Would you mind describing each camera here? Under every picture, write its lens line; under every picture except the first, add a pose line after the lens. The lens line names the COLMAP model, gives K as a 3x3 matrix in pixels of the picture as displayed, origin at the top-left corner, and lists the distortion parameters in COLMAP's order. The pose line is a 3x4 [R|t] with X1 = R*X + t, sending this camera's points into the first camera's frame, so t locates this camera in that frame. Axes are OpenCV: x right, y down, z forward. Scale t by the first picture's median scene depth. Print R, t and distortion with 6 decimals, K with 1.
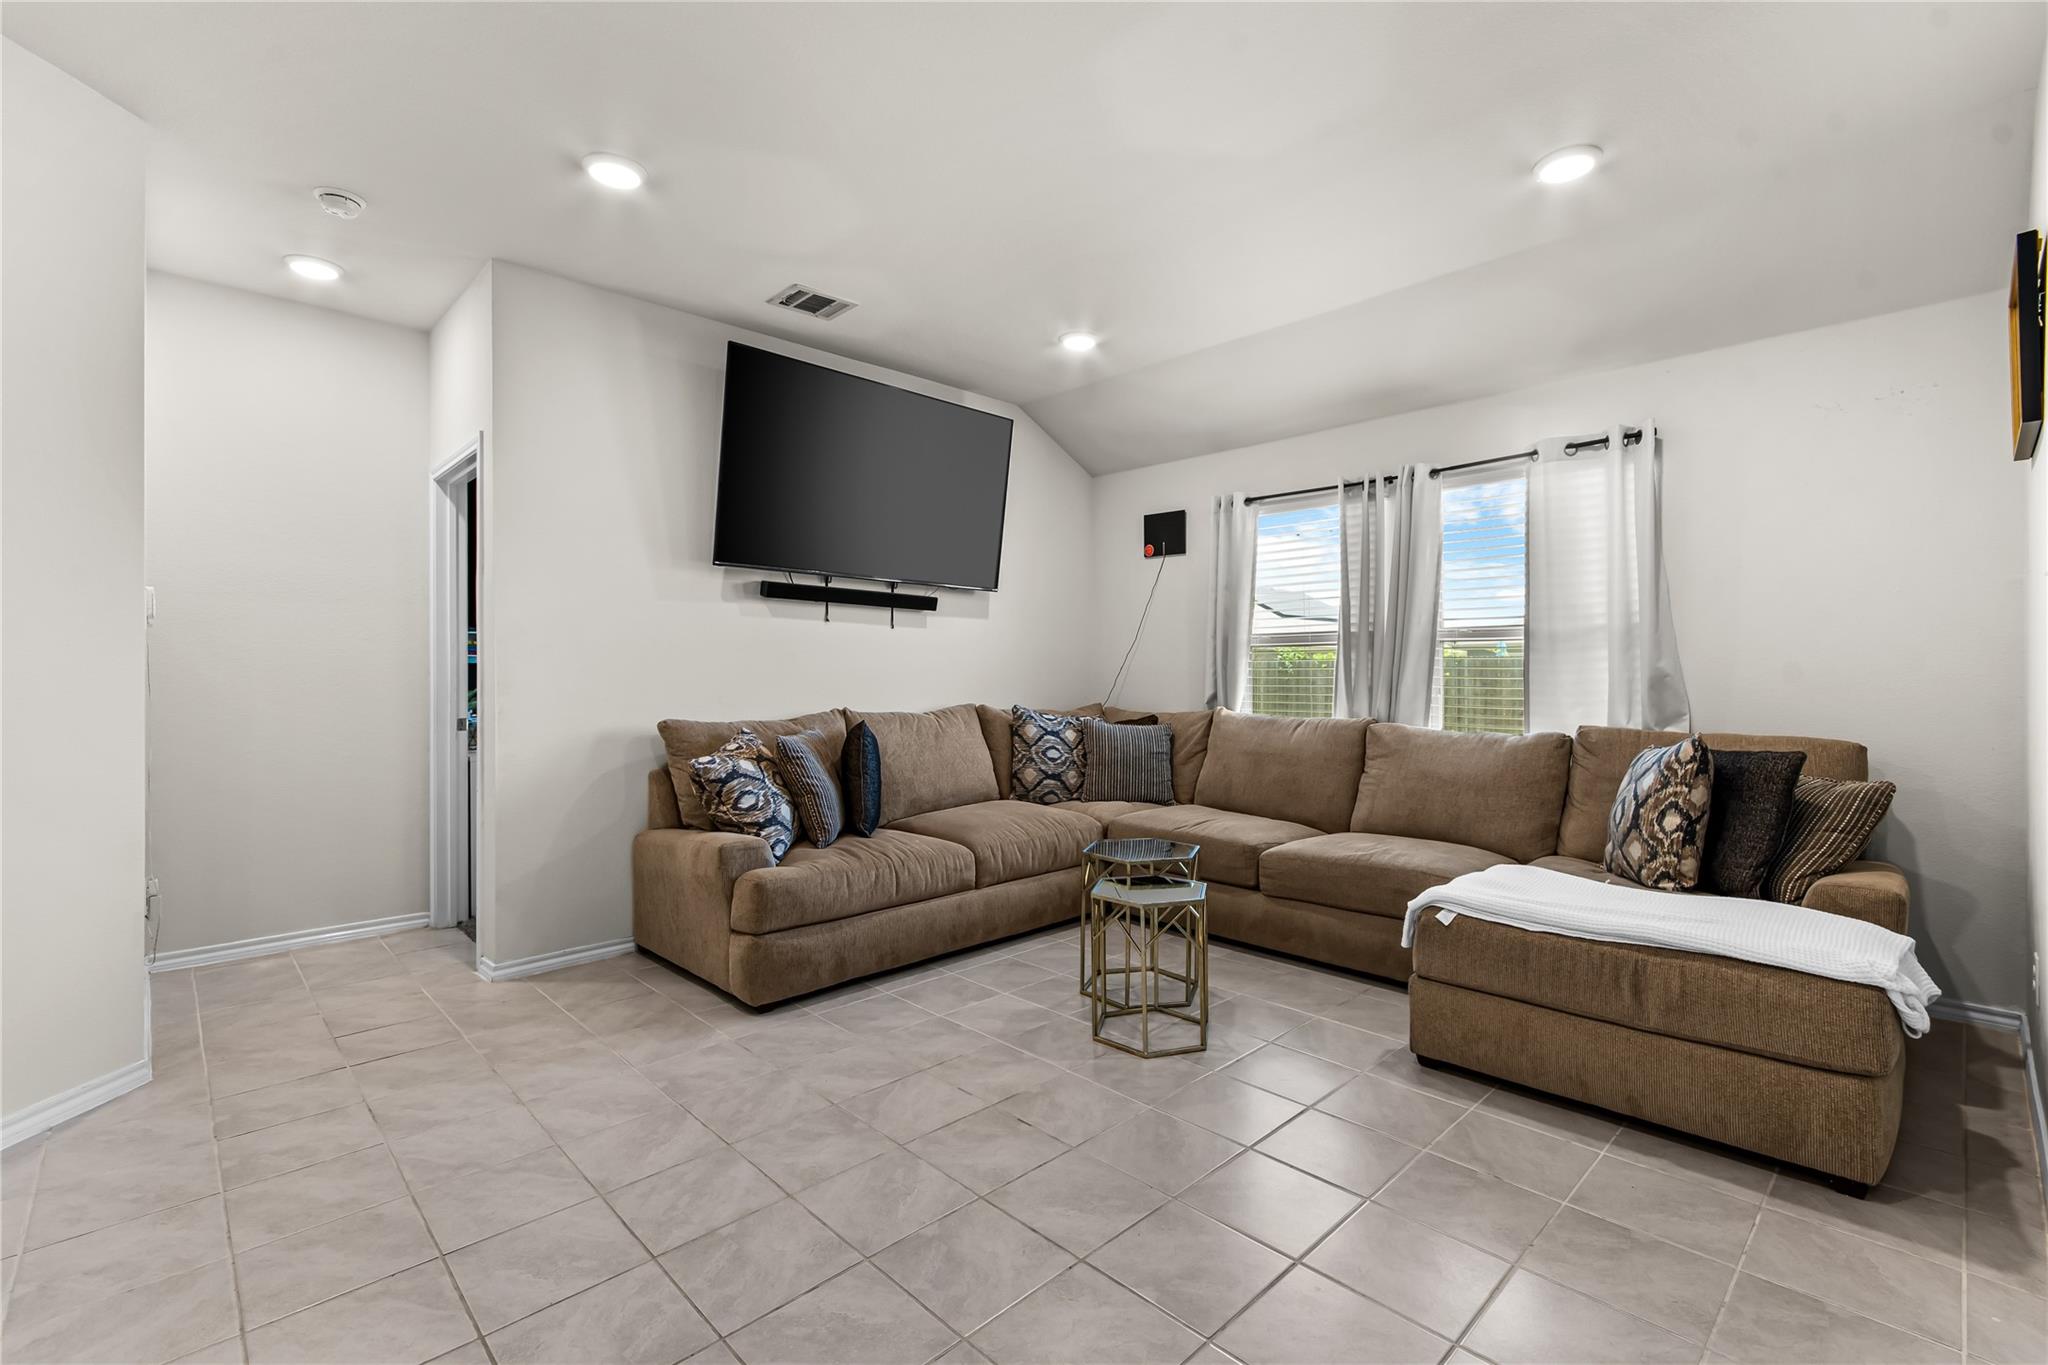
lens RADIAL K [[904.6, 0, 1023.5], [0, 904.6, 670.1], [0, 0, 1]] dist [0.000305, 0.000157]
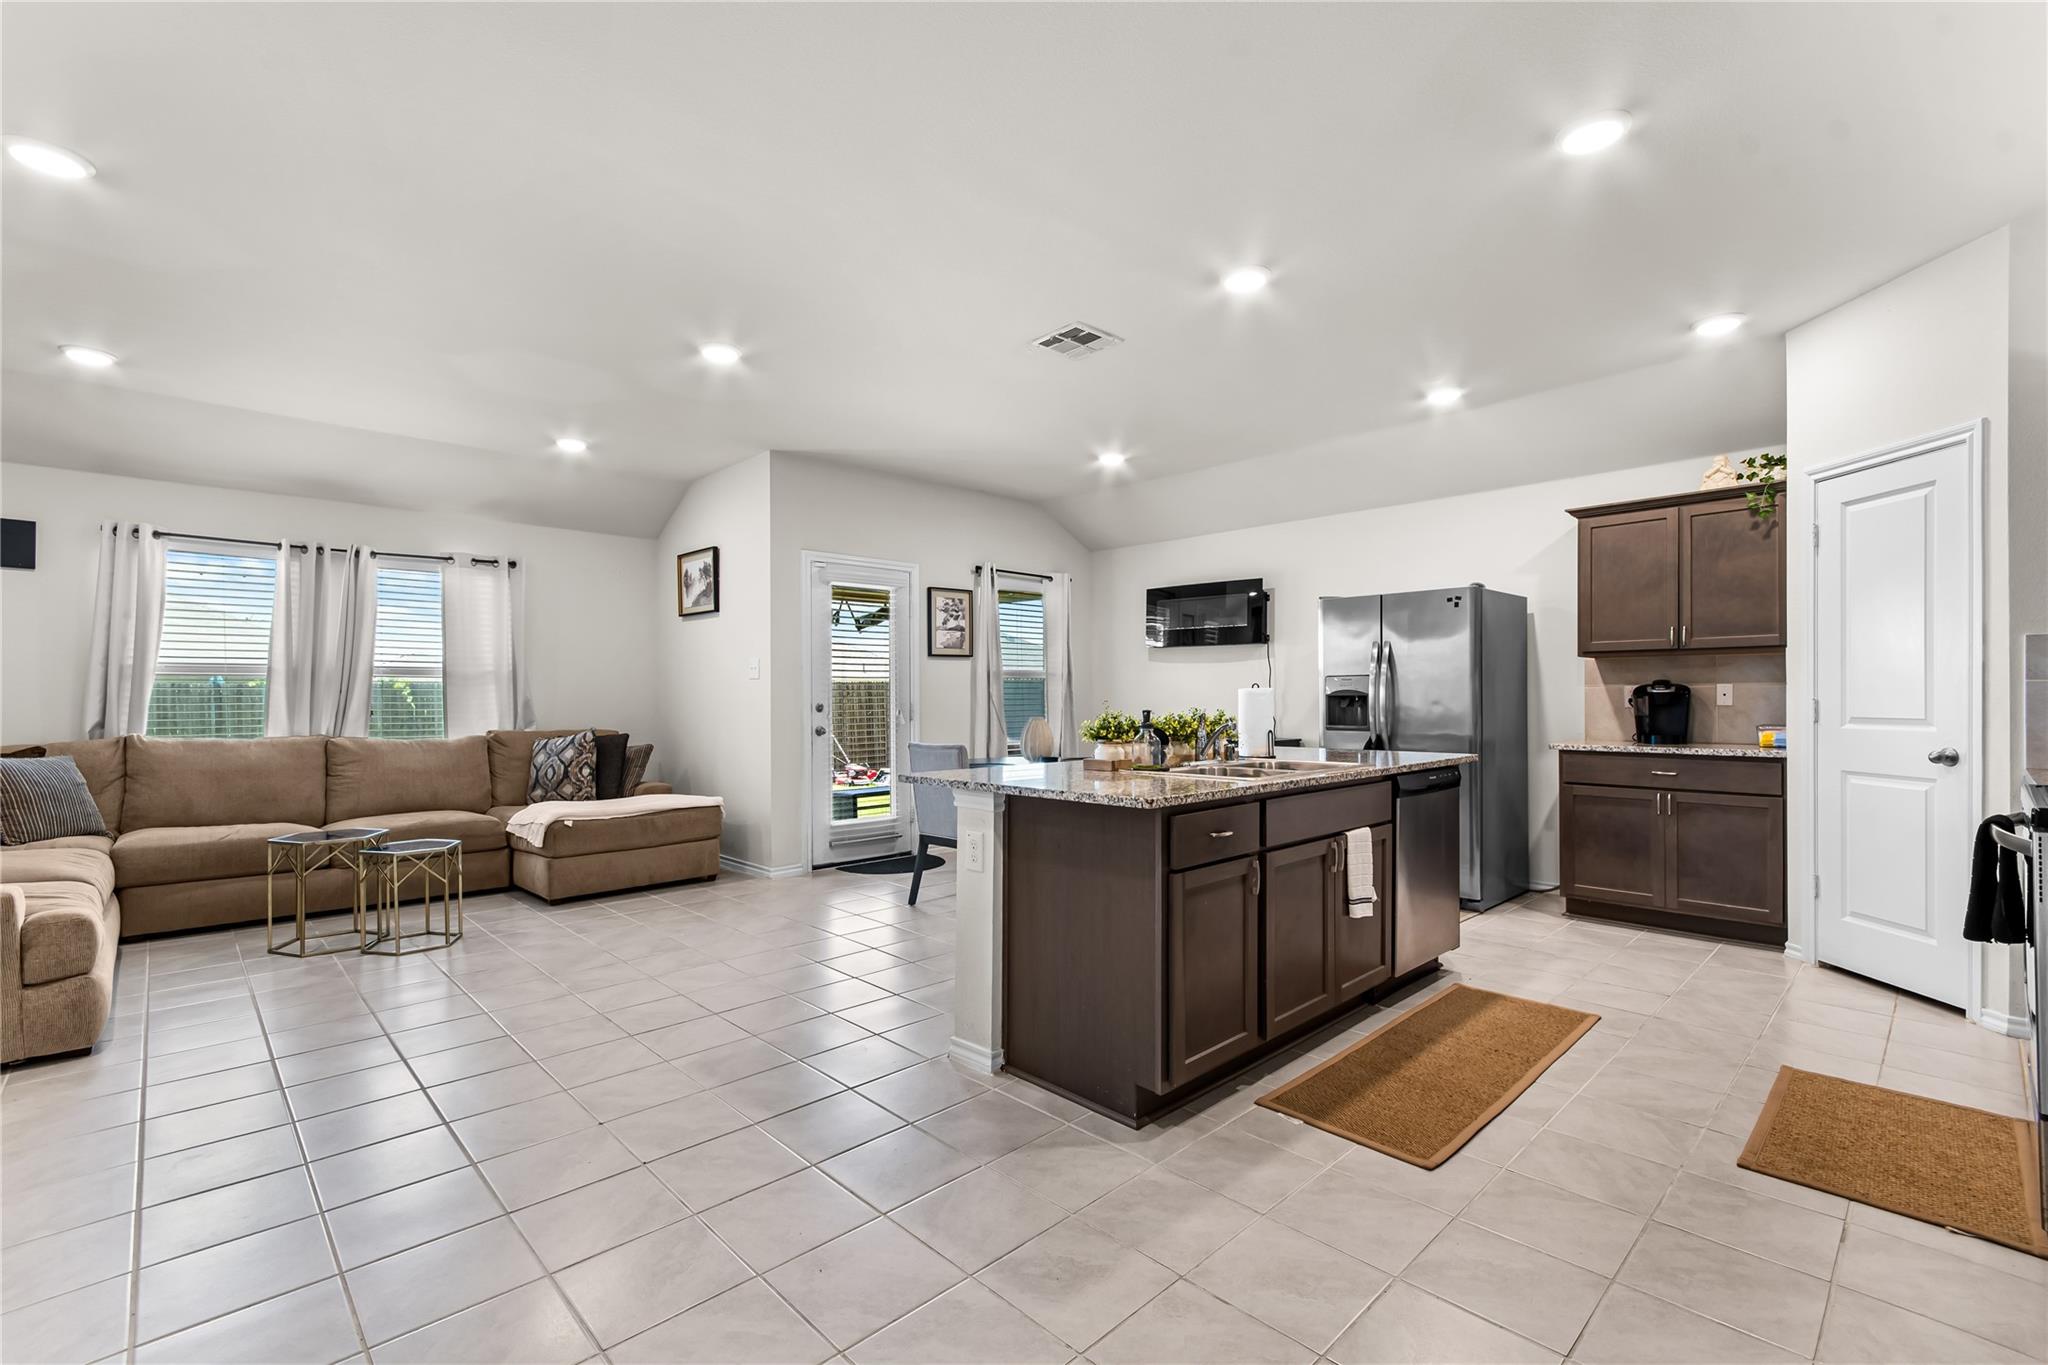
lens RADIAL K [[904.6, 0, 1023.9], [0, 904.6, 691.4], [0, 0, 1]] dist [0.000305, 0.000157]
pose [[-0.001920, 0.010785, 0.999940, -1.002273], [0.002877, 0.999938, -0.010779, 0.009109], [-0.999994, 0.002856, -0.001951, 0.014243]]
